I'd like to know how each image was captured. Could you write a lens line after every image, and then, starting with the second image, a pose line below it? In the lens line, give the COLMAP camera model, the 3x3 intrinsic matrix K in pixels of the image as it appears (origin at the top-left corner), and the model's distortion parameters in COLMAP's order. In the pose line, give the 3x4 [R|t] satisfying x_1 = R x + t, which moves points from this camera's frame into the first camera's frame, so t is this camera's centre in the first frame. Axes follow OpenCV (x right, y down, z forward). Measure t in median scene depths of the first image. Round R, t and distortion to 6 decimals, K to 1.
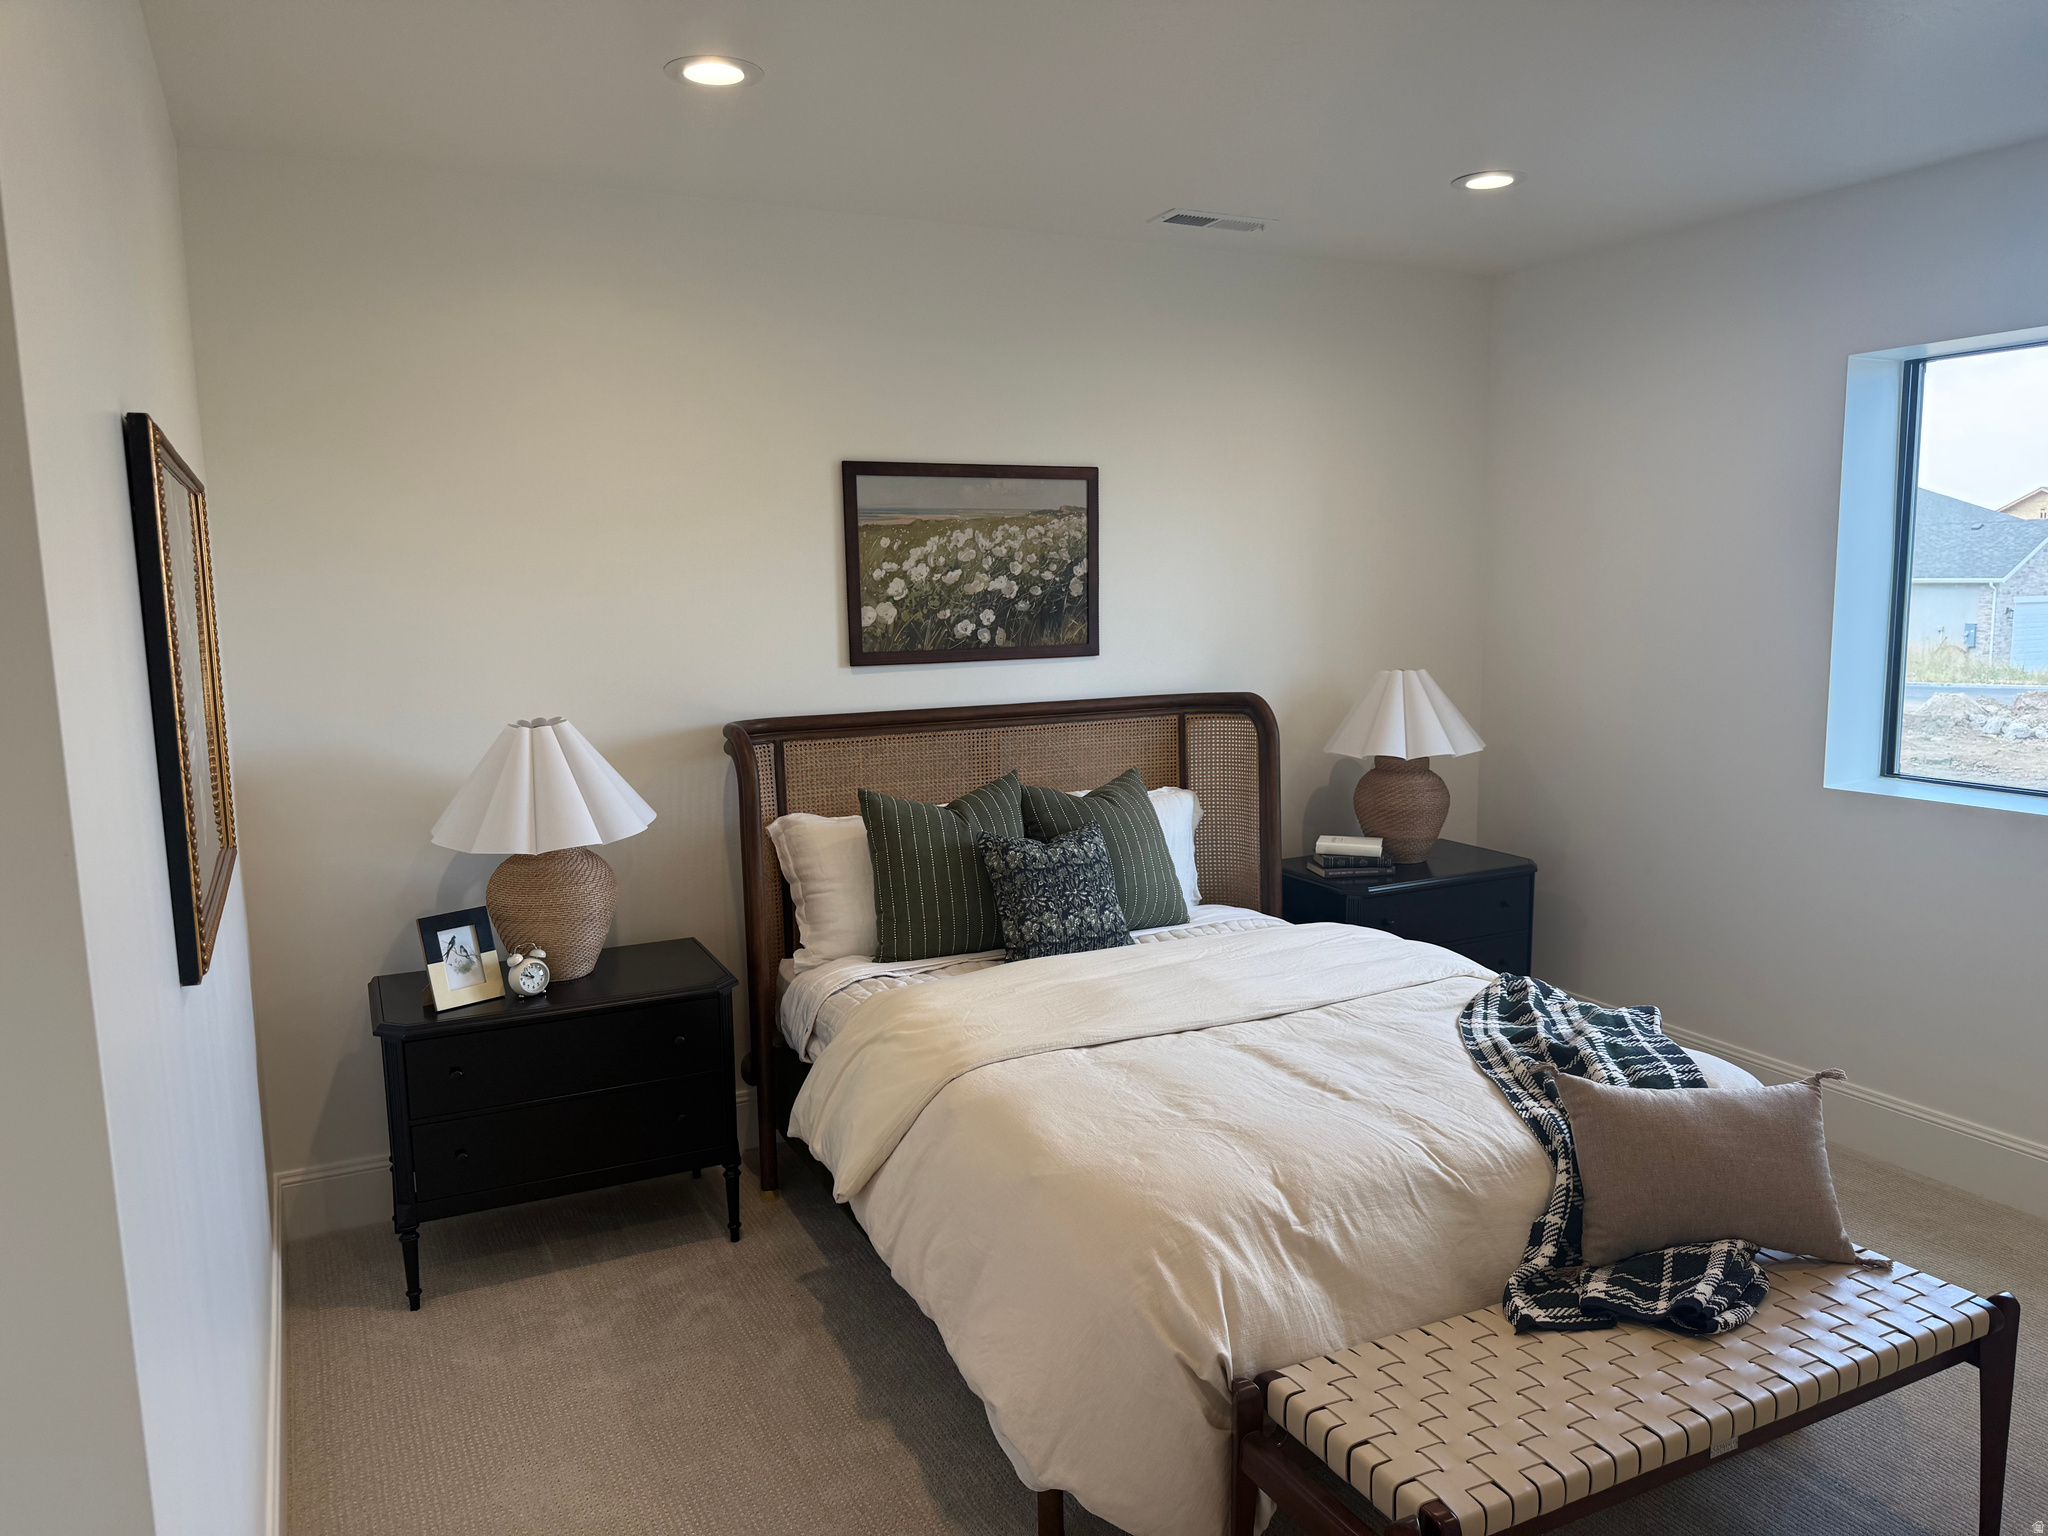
lens RADIAL K [[1454.3, 0, 1022.7], [0, 1454.3, 773.4], [0, 0, 1]] dist [0.002209, -0.003180]
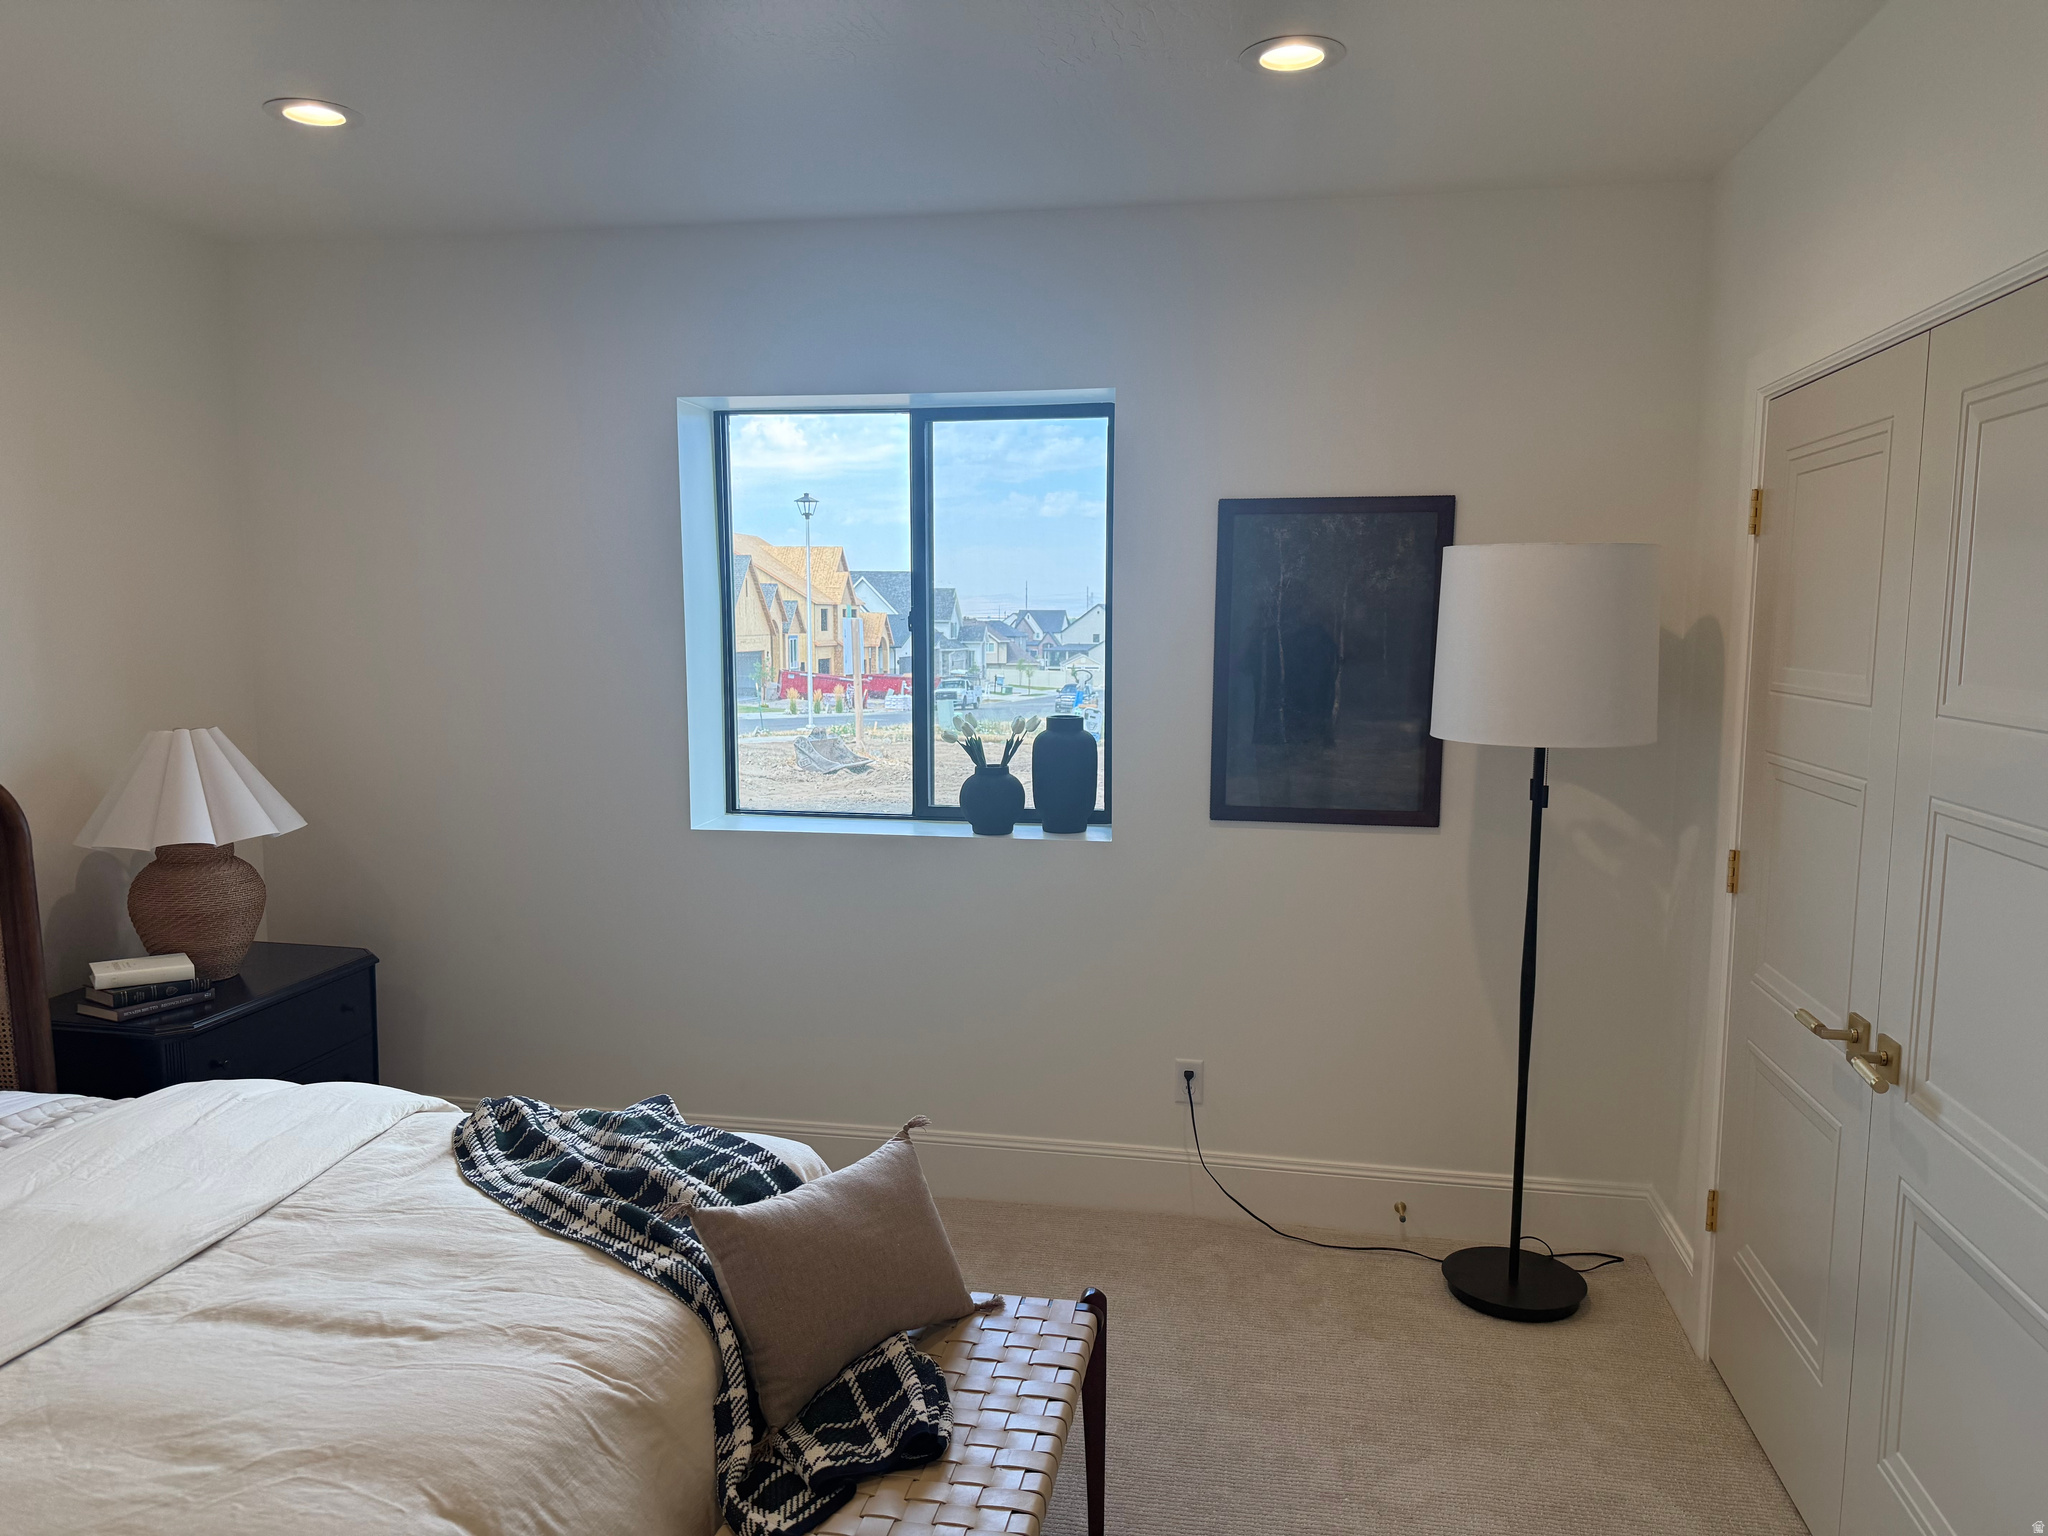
lens RADIAL K [[1454.3, 0, 1028.3], [0, 1454.3, 757.6], [0, 0, 1]] dist [0.002209, -0.003180]
pose [[0.588315, -0.057523, 0.806583, -0.150070], [0.091934, 0.995757, 0.003959, -0.029792], [-0.803389, 0.071823, 0.591107, 0.313501]]
